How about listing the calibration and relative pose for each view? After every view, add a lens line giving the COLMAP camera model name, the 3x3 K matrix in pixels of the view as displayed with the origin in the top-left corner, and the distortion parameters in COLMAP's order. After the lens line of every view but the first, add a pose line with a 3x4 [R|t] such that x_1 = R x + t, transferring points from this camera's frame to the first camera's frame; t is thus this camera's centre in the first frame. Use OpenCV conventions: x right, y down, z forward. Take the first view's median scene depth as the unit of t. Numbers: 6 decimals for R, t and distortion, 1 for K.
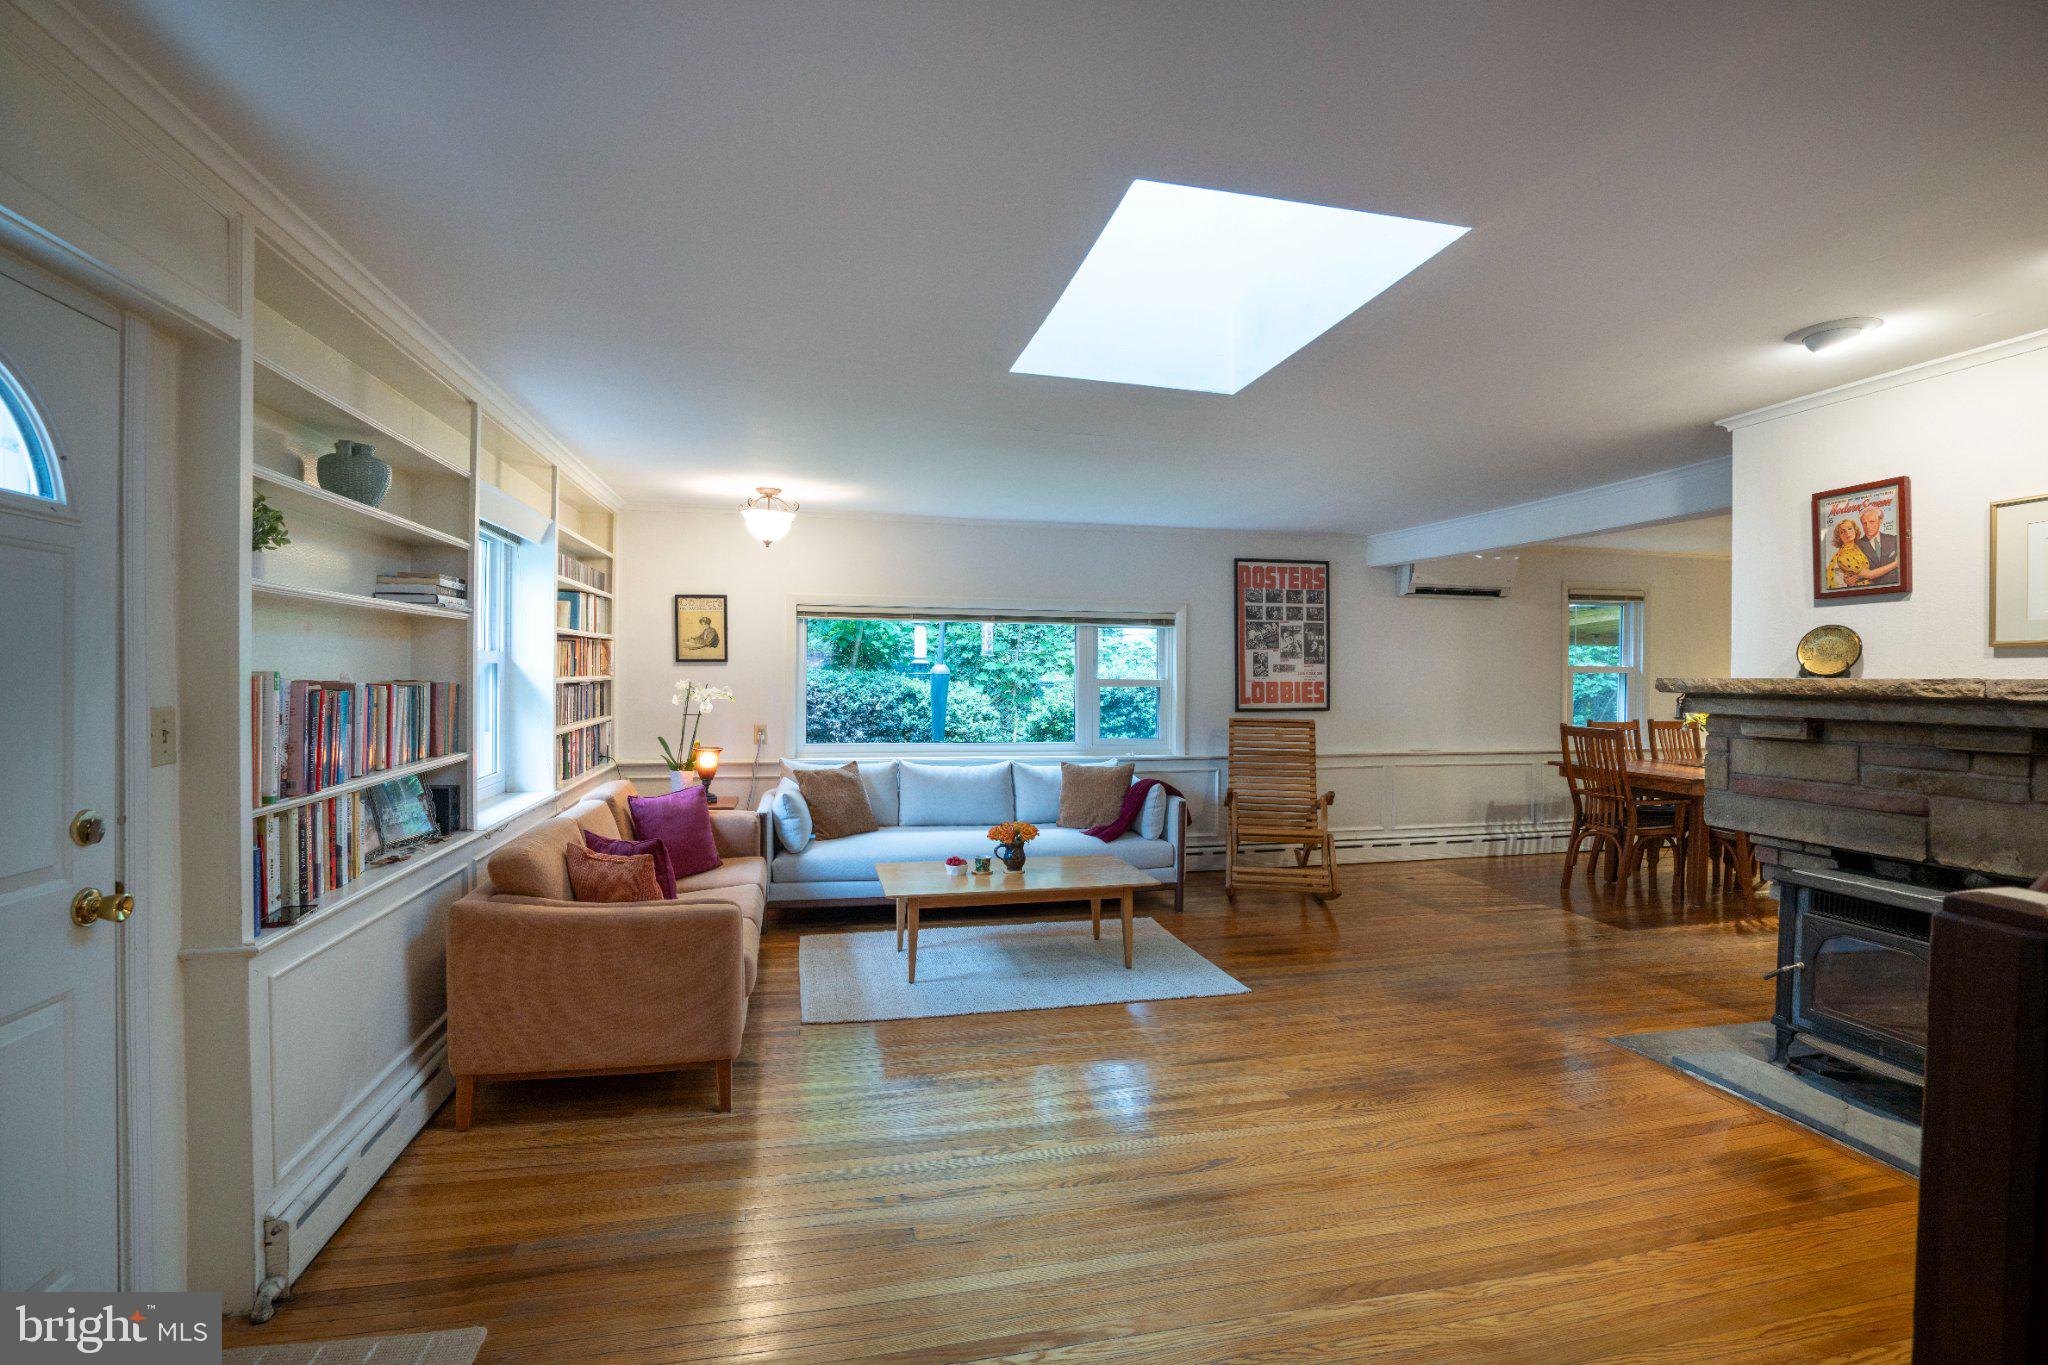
lens RADIAL K [[946.5, 0, 1017.7], [0, 946.5, 686.7], [0, 0, 1]] dist [-0.053307, 0.018497]
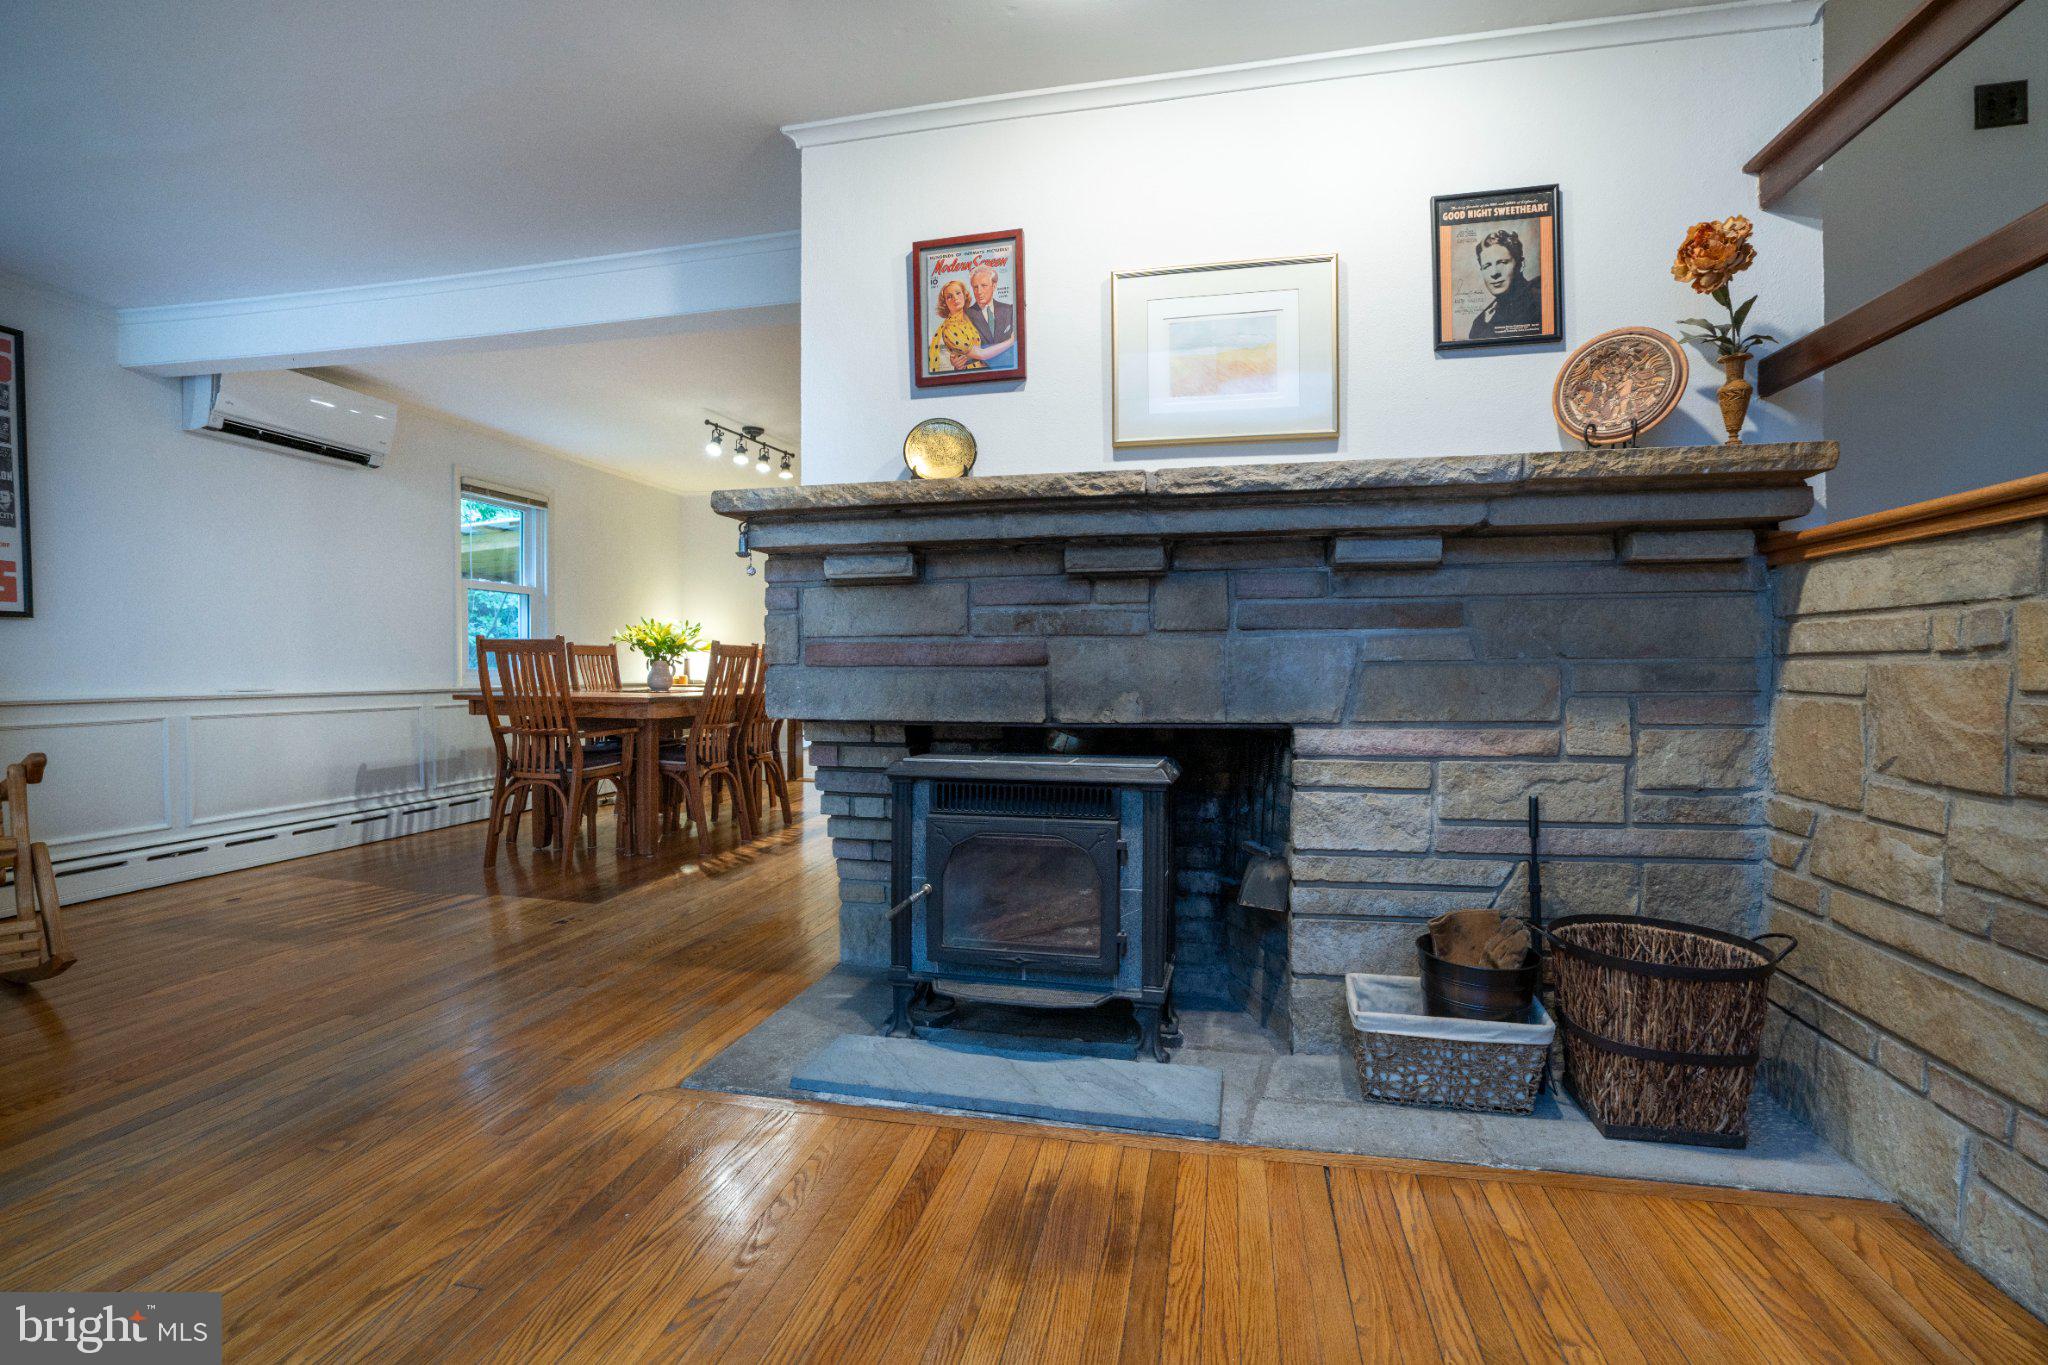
lens RADIAL K [[946.5, 0, 1022.0], [0, 946.5, 689.1], [0, 0, 1]] dist [-0.053307, 0.018497]
pose [[0.422413, -0.027981, 0.905971, 0.157593], [0.014419, 0.999604, 0.024150, 0.093451], [-0.906289, 0.002862, 0.422650, 0.438445]]
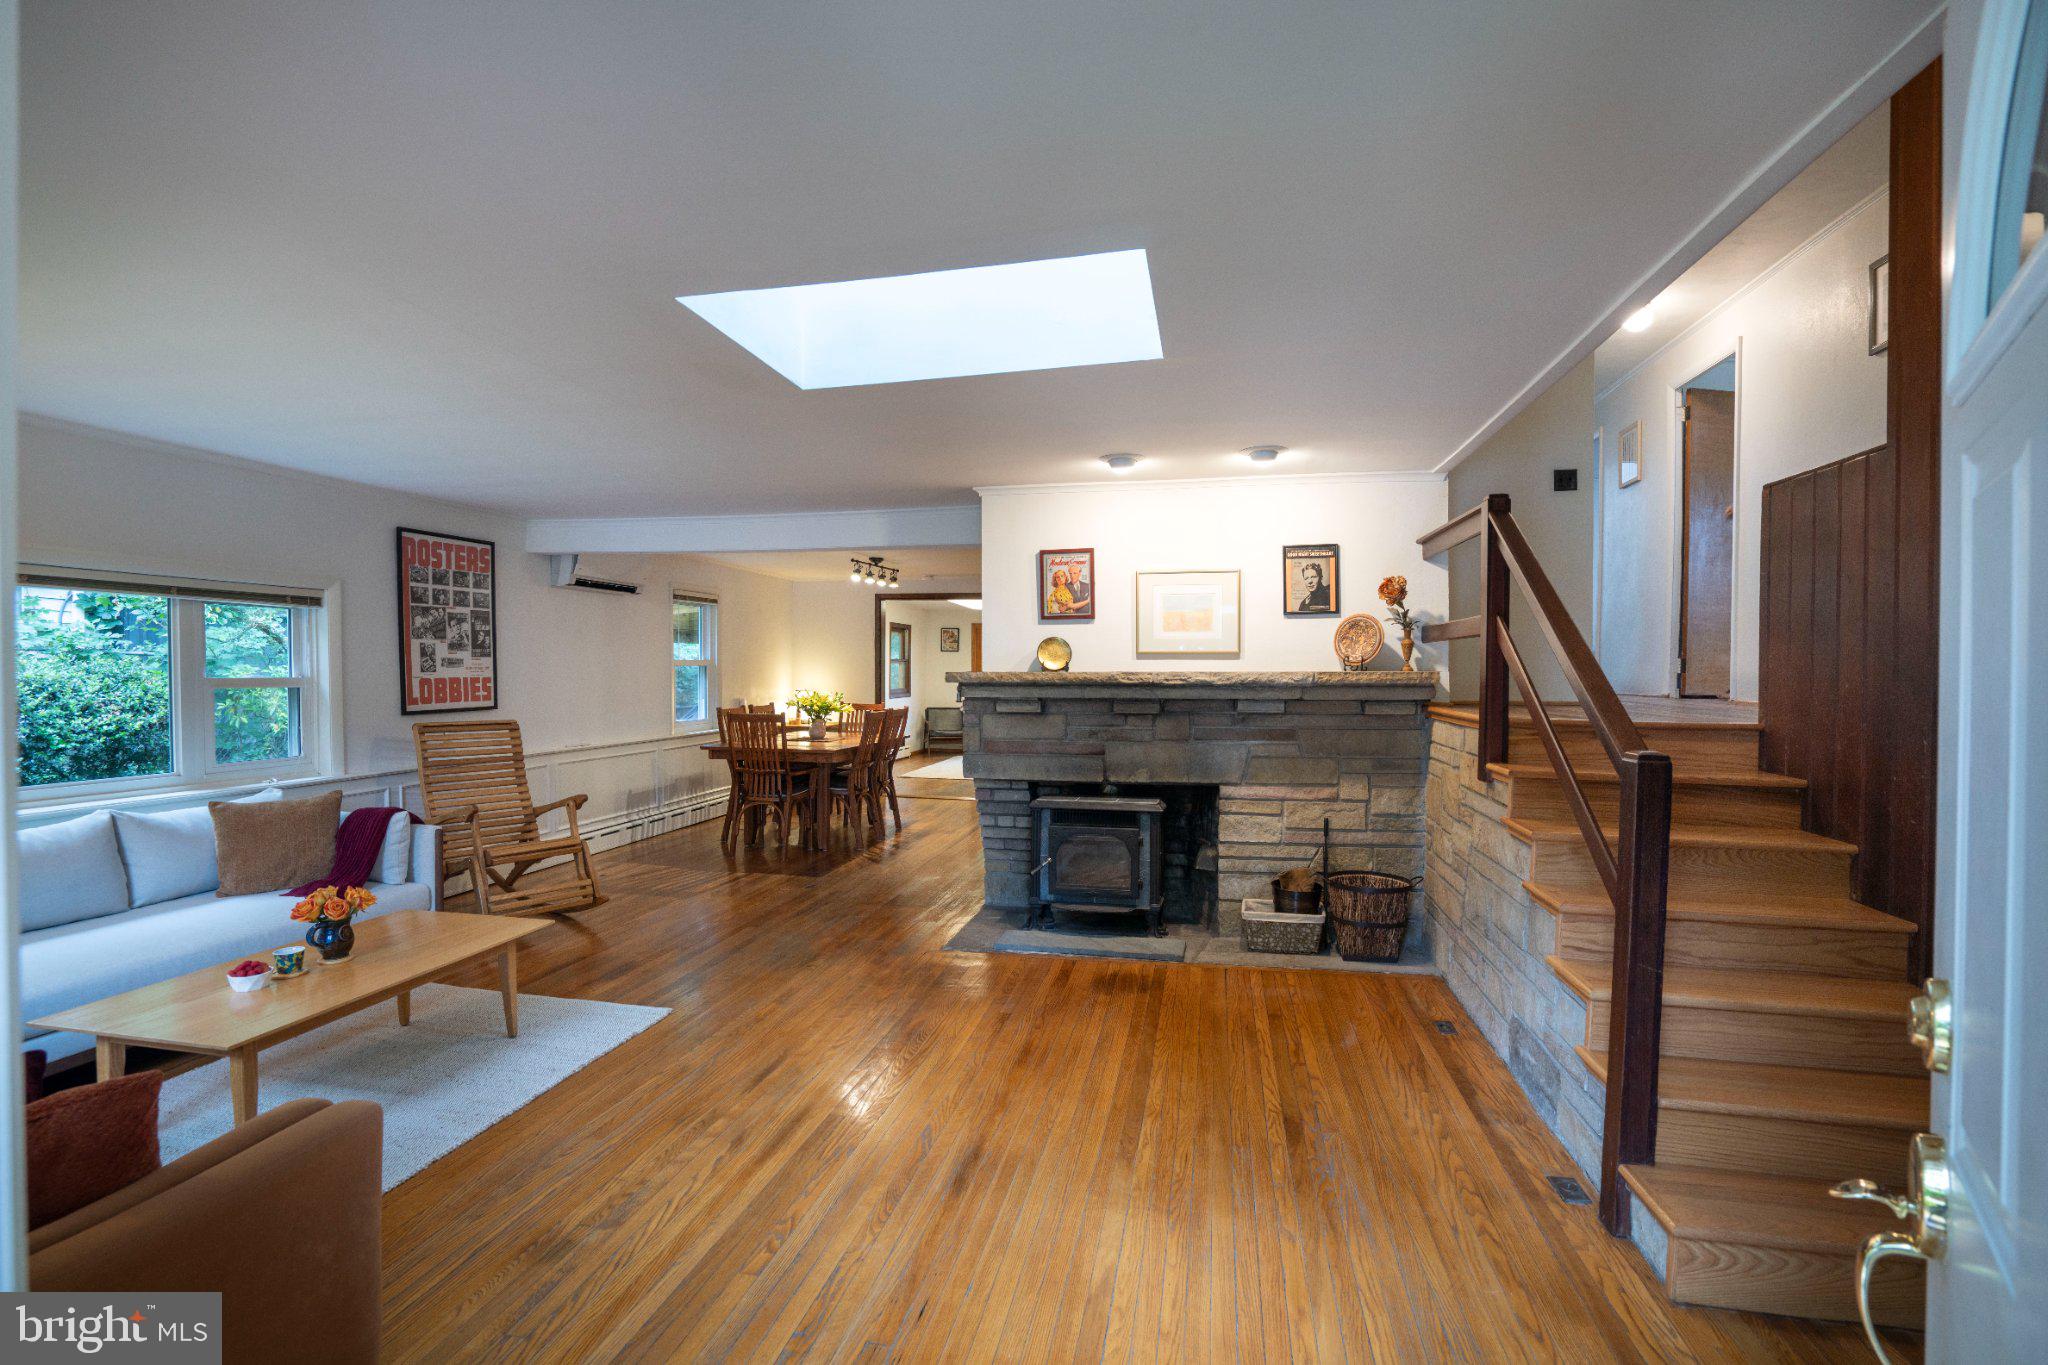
lens RADIAL K [[946.5, 0, 1022.4], [0, 946.5, 688.5], [0, 0, 1]] dist [-0.053307, 0.018497]
pose [[0.411244, -0.023750, 0.911216, -0.417205], [0.012162, 0.999714, 0.020567, -0.010094], [-0.911444, 0.002624, 0.411416, 0.276521]]
